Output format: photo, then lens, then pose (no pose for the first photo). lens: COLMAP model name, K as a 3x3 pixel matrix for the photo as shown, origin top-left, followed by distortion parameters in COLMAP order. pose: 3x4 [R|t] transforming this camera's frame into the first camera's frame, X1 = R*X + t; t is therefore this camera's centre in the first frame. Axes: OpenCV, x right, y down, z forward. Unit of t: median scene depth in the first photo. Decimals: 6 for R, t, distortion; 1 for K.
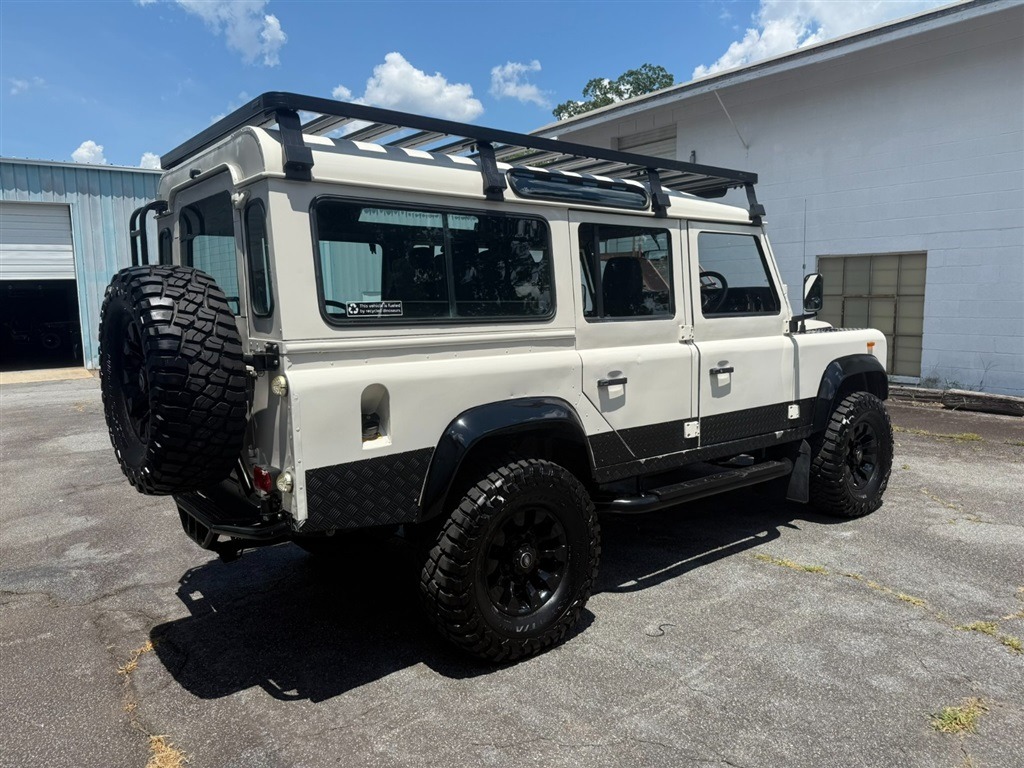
lens RADIAL K [[718.2, 0, 511.6], [0, 718.2, 385.8], [0, 0, 1]] dist [0.076753, -0.109323]
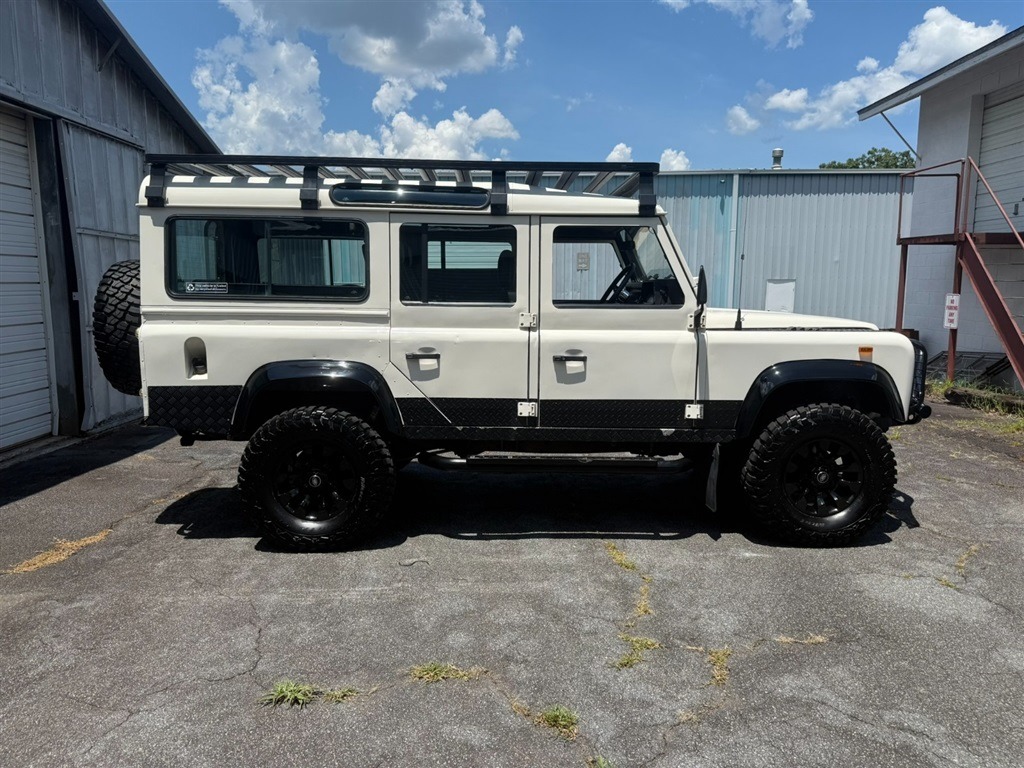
lens RADIAL K [[714.3, 0, 513.9], [0, 714.3, 393.3], [0, 0, 1]] dist [0.066971, -0.081973]
pose [[0.794662, 0.107395, -0.597477, 0.968852], [-0.091097, 0.994178, 0.057539, -0.026283], [0.600178, 0.008704, 0.799819, 0.139802]]
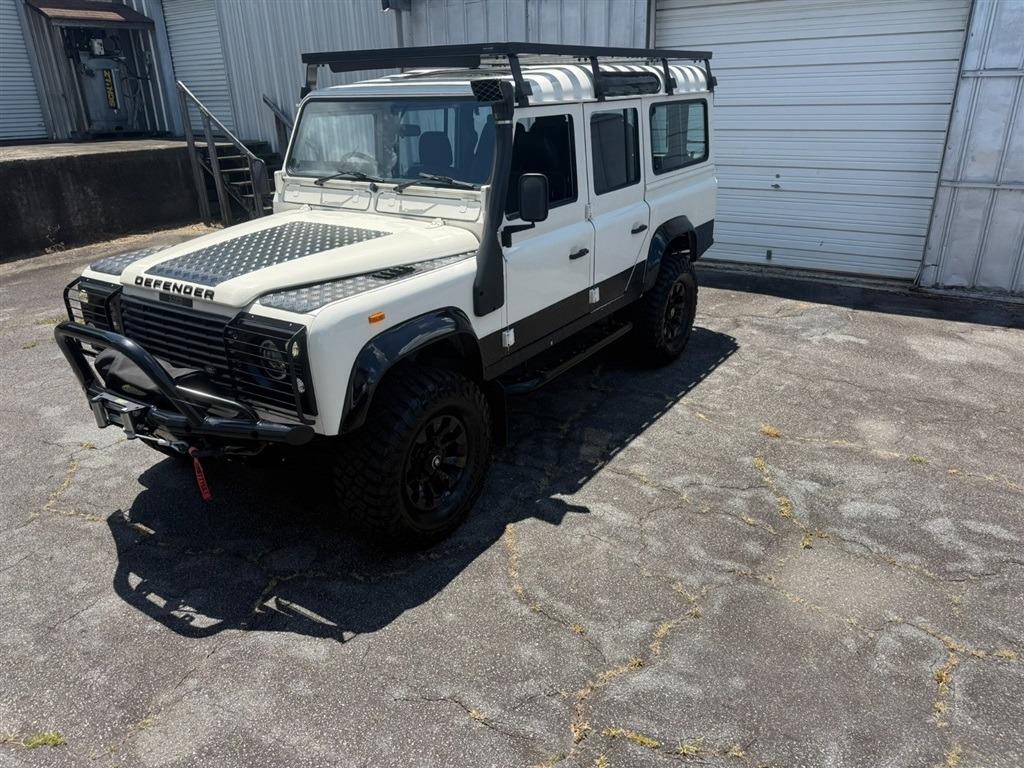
lens RADIAL K [[714.3, 0, 513.9], [0, 714.3, 393.3], [0, 0, 1]] dist [0.066971, -0.081973]
pose [[-0.951087, 0.152663, -0.268567, 0.486014], [-0.001475, 0.867107, 0.498119, -0.464261], [0.308921, 0.474150, -0.824469, 2.603076]]
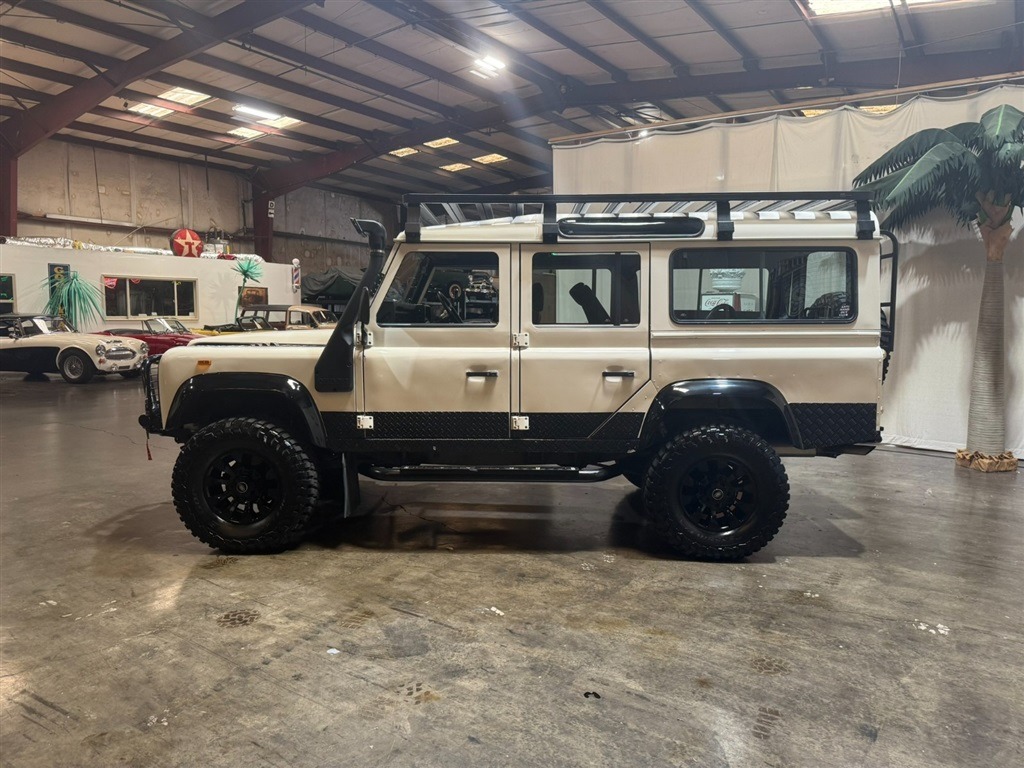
lens RADIAL K [[724.6, 0, 510.8], [0, 724.6, 381.2], [0, 0, 1]] dist [0.062530, -0.077085]
pose [[-0.775869, -0.043056, 0.629423, -0.822647], [0.082775, 0.982097, 0.169215, -0.264224], [-0.625440, 0.183390, -0.758414, 2.465134]]
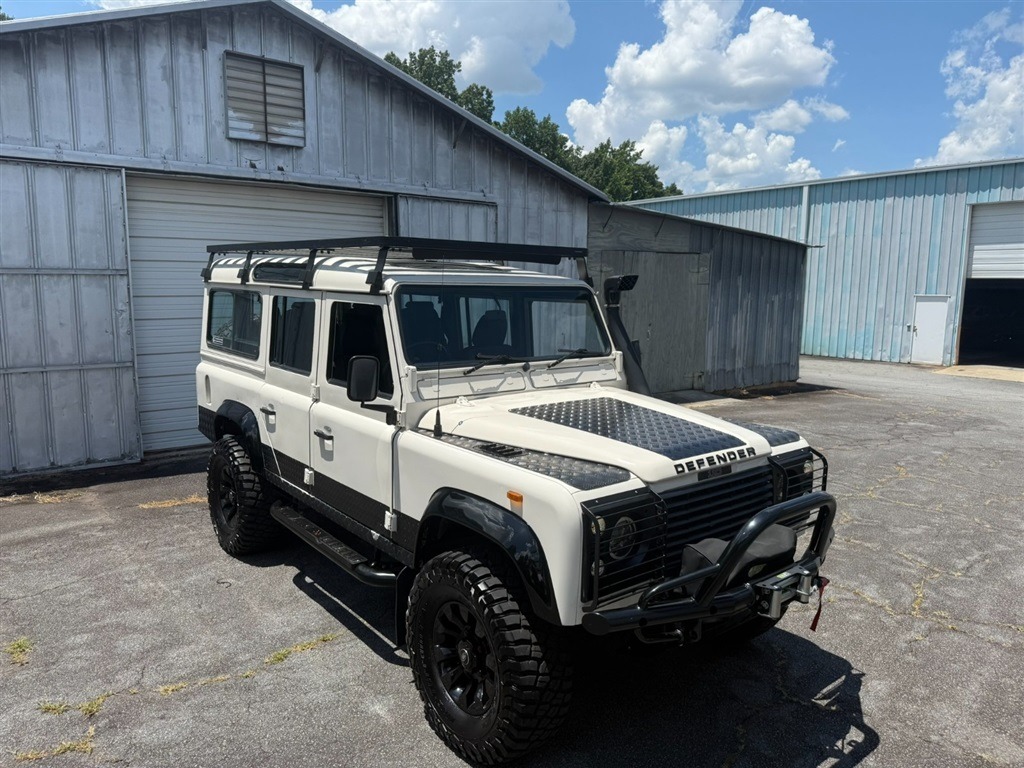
lens RADIAL K [[723.4, 0, 508.3], [0, 723.4, 385.5], [0, 0, 1]] dist [0.026831, -0.035712]
pose [[0.003722, 0.158395, -0.987369, 1.487867], [-0.135959, 0.978287, 0.156425, -0.329303], [0.990708, 0.133659, 0.025176, 1.396761]]
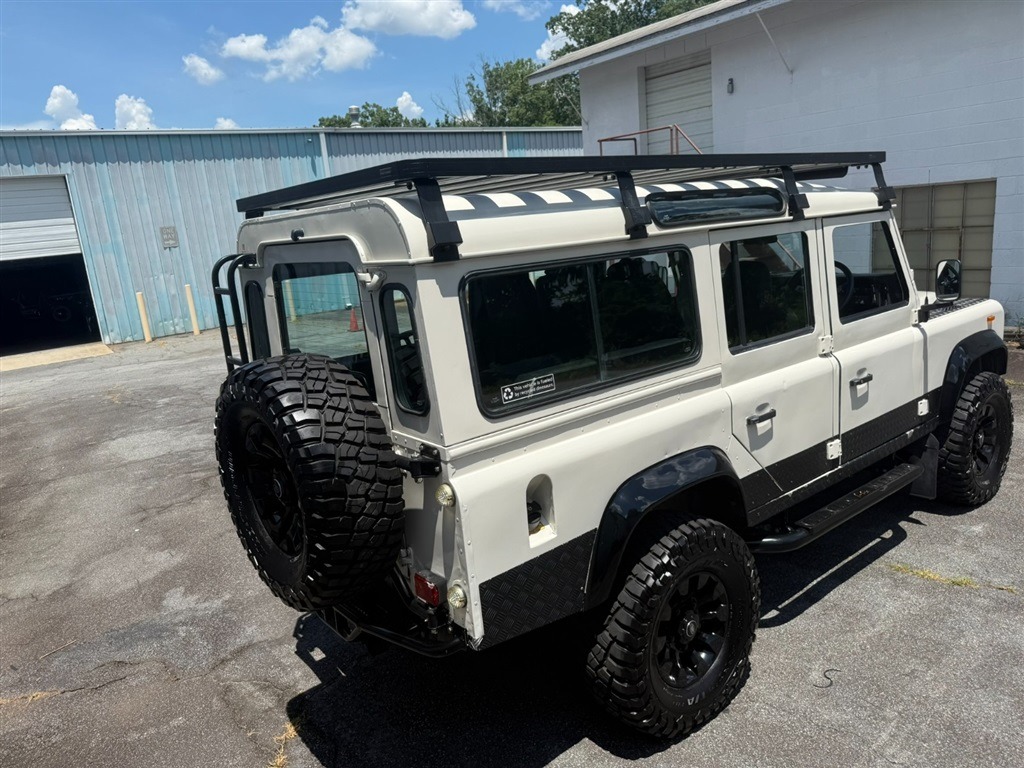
lens RADIAL K [[721.5, 0, 510.6], [0, 721.5, 390.7], [0, 0, 1]] dist [0.057182, -0.085297]
pose [[0.997296, -0.071855, -0.015406, -0.155432], [0.073077, 0.991830, 0.104560, -0.154991], [0.007766, -0.105404, 0.994399, 0.093308]]
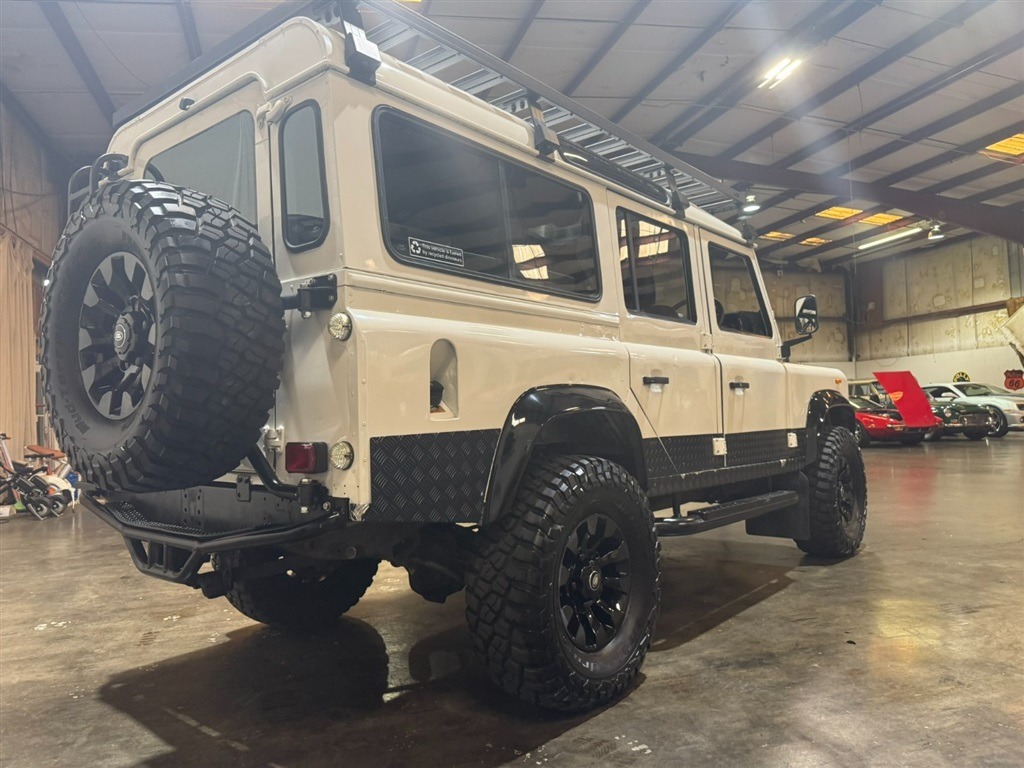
lens RADIAL K [[724.6, 0, 510.8], [0, 724.6, 381.2], [0, 0, 1]] dist [0.062530, -0.077085]
pose [[0.979614, 0.005704, 0.200809, -0.212718], [0.027688, 0.986224, -0.163082, 0.134899], [-0.198973, 0.165317, 0.965961, 0.168286]]
